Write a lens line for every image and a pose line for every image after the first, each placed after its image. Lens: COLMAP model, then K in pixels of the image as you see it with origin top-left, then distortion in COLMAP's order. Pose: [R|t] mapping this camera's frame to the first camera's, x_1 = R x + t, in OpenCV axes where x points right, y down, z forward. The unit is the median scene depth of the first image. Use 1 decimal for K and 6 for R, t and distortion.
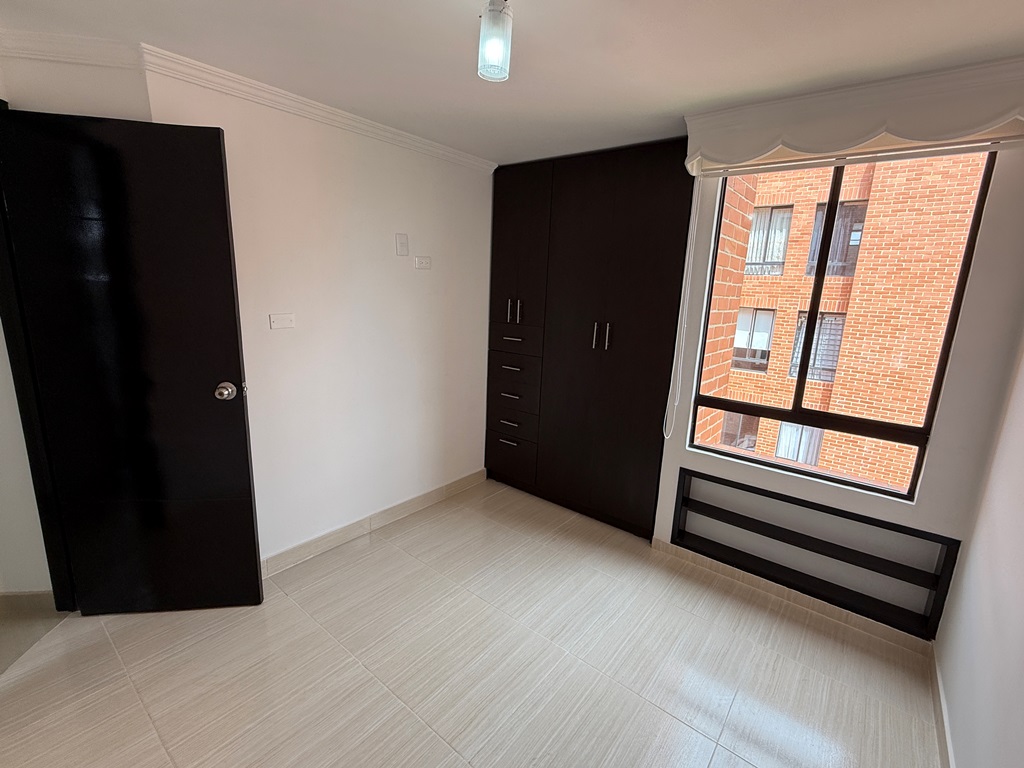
lens RADIAL K [[456.6, 0, 517.5], [0, 456.6, 384.7], [0, 0, 1]] dist [0.001843, 0.000672]
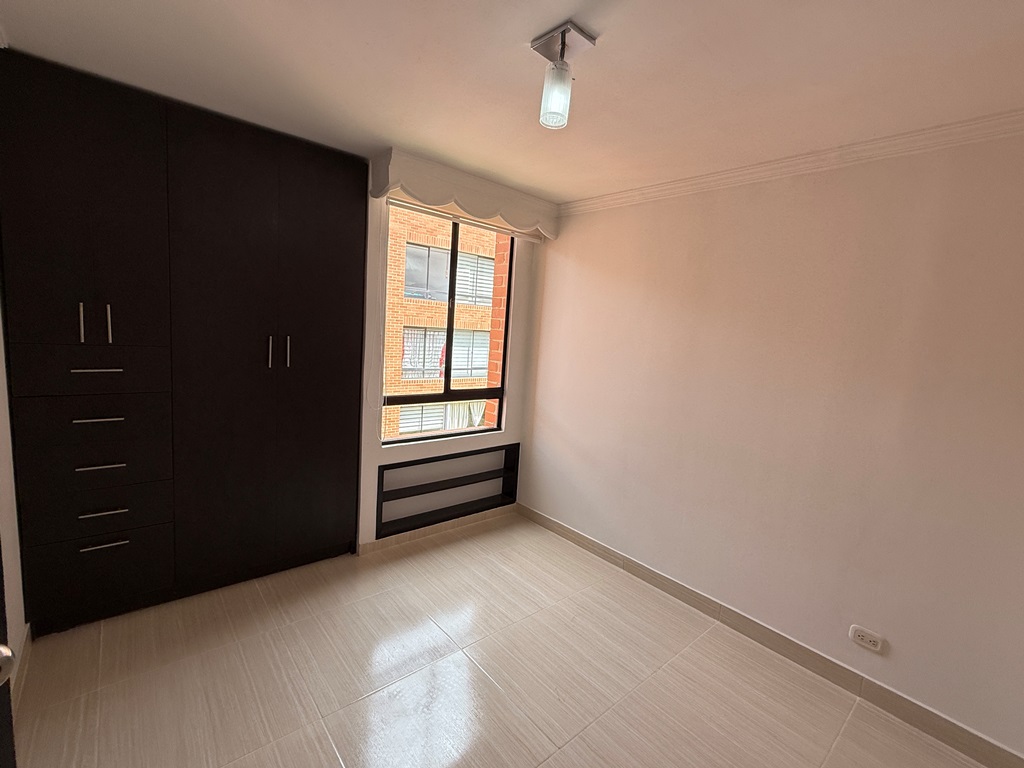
lens RADIAL K [[456.6, 0, 517.5], [0, 456.6, 383.0], [0, 0, 1]] dist [0.001843, 0.000672]
pose [[0.179462, -0.152824, 0.971822, -0.630962], [0.138684, 0.981925, 0.128802, -0.110230], [-0.973940, 0.111661, 0.197413, 0.471115]]
